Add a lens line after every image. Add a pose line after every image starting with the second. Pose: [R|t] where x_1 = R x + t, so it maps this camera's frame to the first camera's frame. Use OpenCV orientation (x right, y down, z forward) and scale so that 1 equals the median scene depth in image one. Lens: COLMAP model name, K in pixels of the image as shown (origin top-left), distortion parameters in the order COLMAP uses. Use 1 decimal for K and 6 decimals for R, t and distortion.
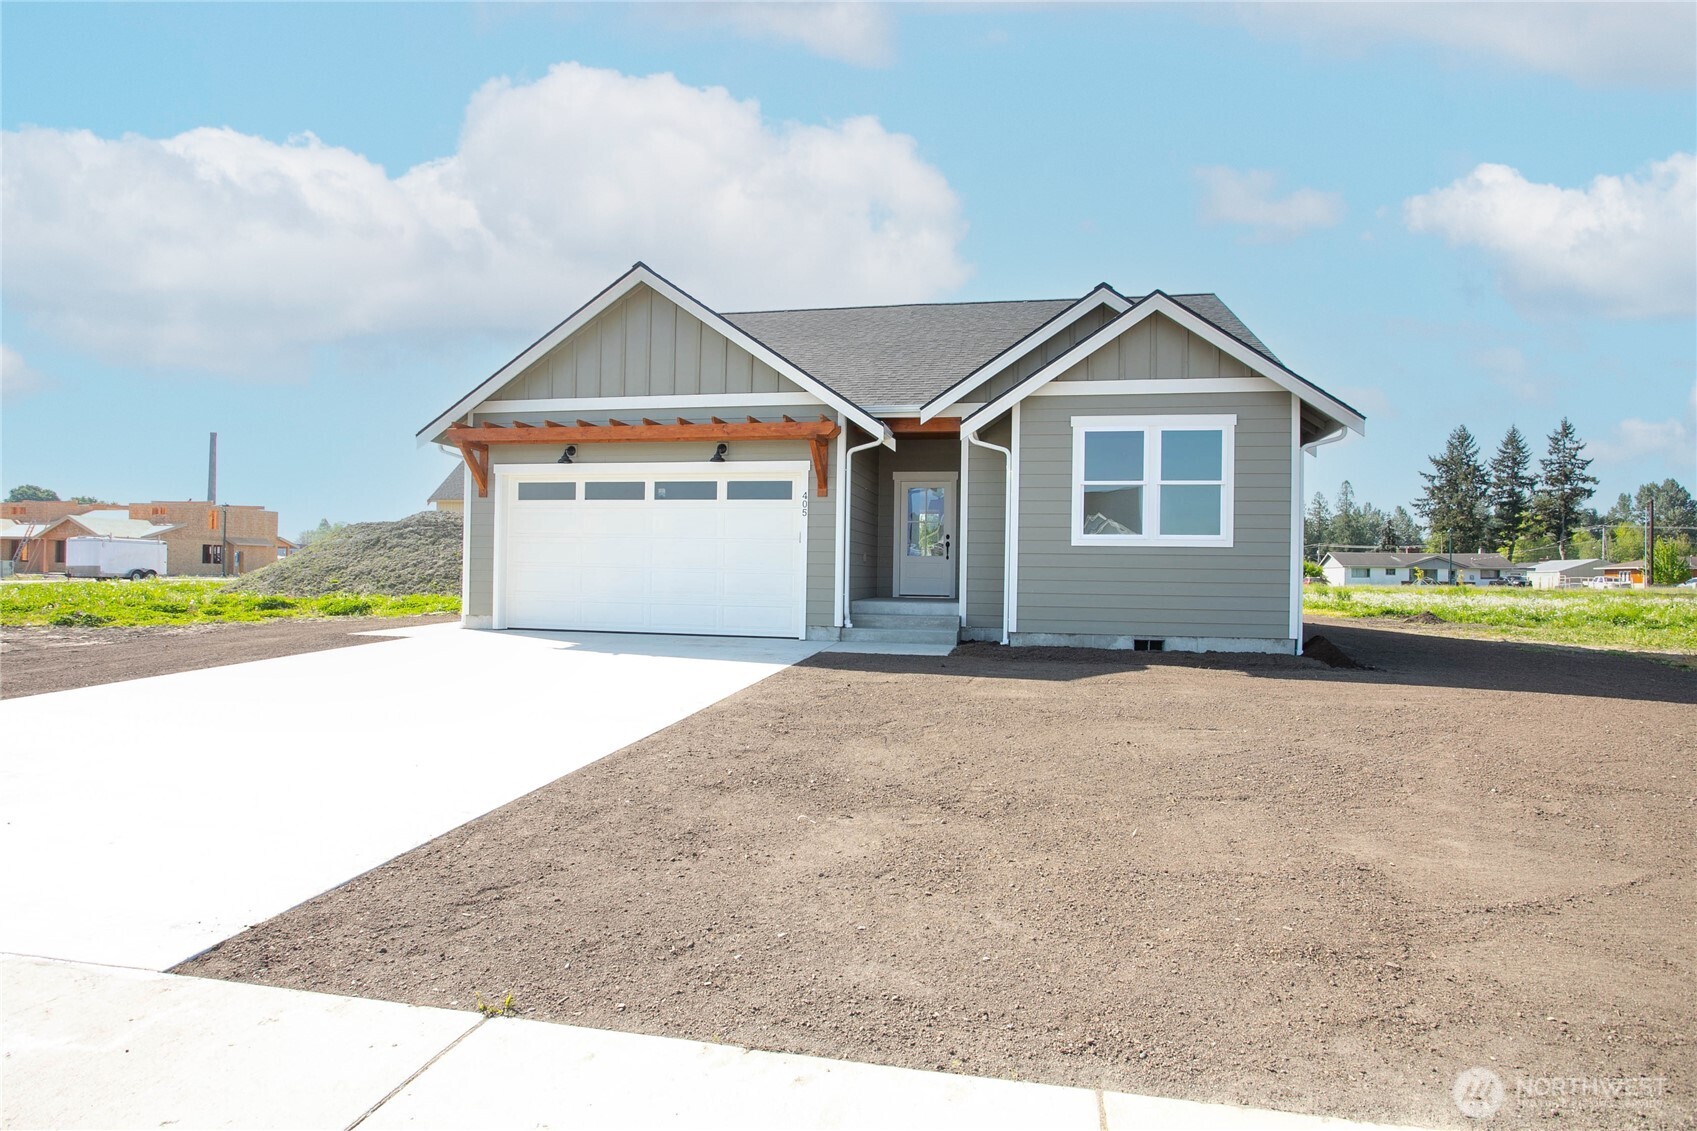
lens RADIAL K [[891.1, 0, 848.0], [0, 891.1, 557.3], [0, 0, 1]] dist [-0.002888, 0.001010]
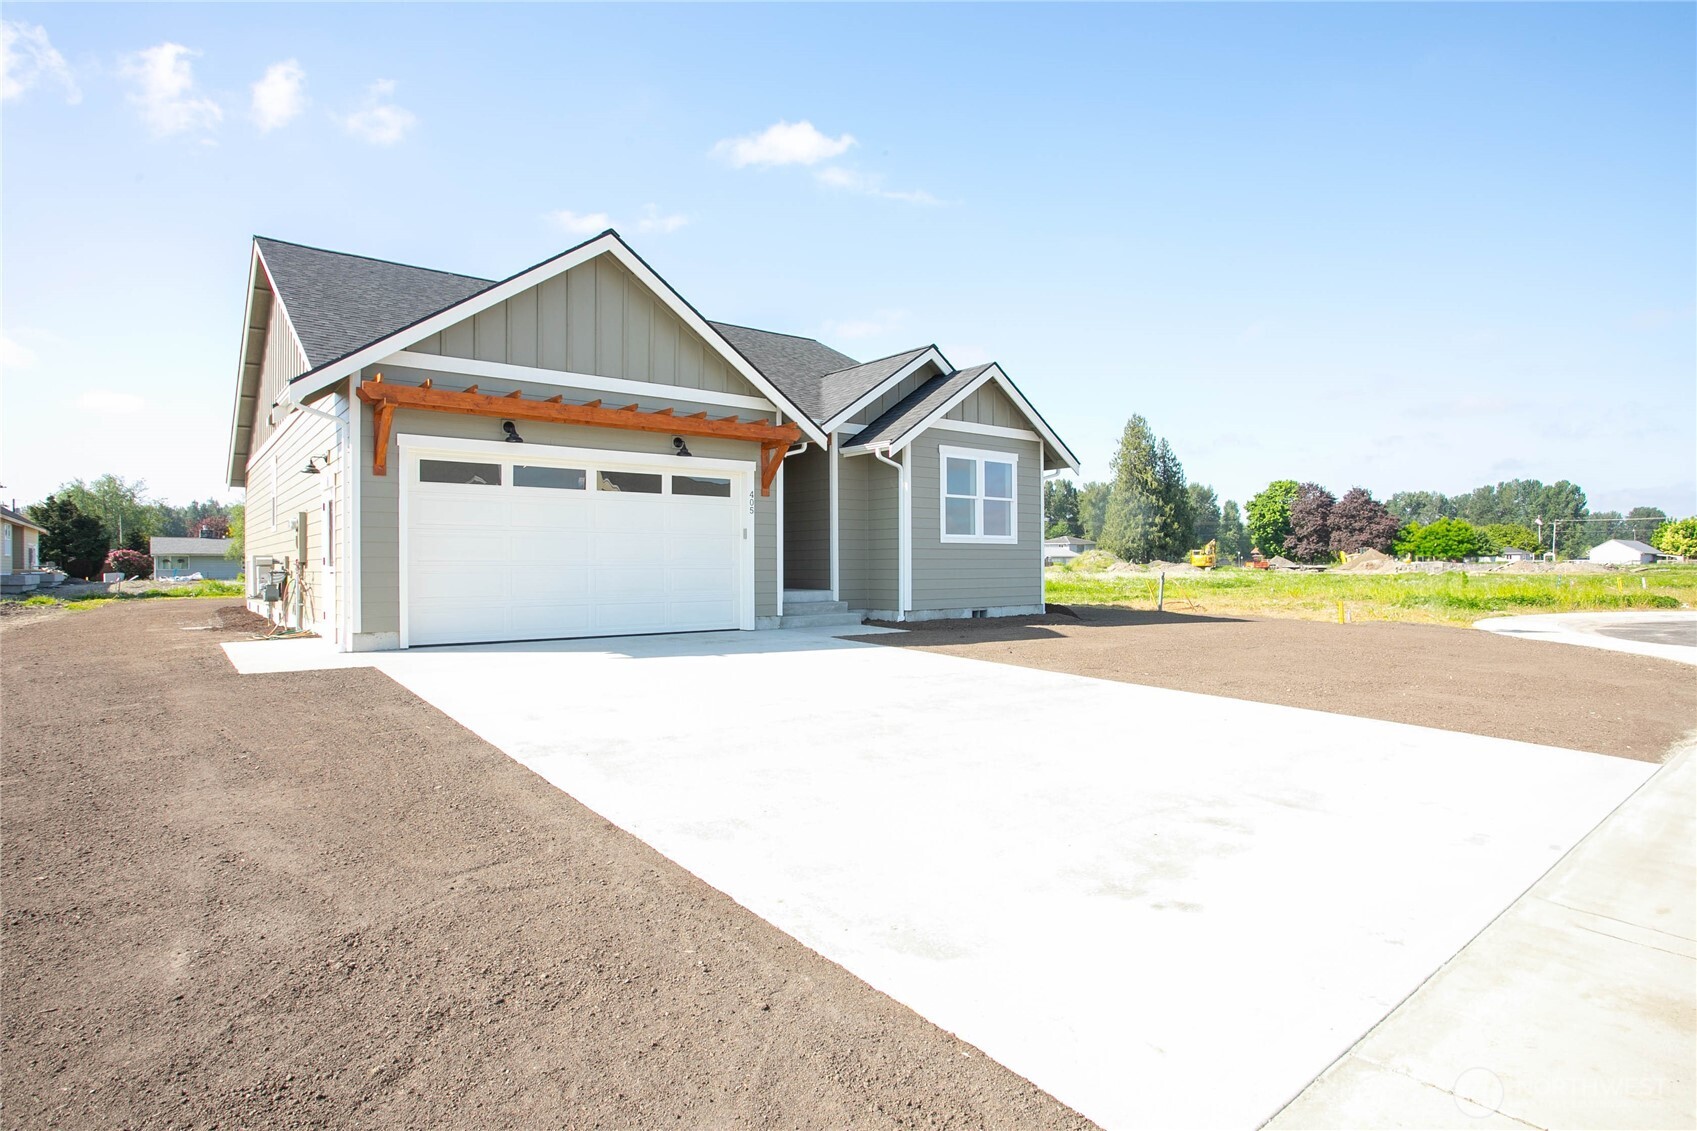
lens RADIAL K [[891.1, 0, 848.0], [0, 891.1, 557.3], [0, 0, 1]] dist [-0.002888, 0.001010]
pose [[0.652660, -0.012508, 0.757547, -0.781959], [-0.003060, 0.999812, 0.019144, -0.015250], [-0.757644, -0.014813, 0.652500, 0.221417]]
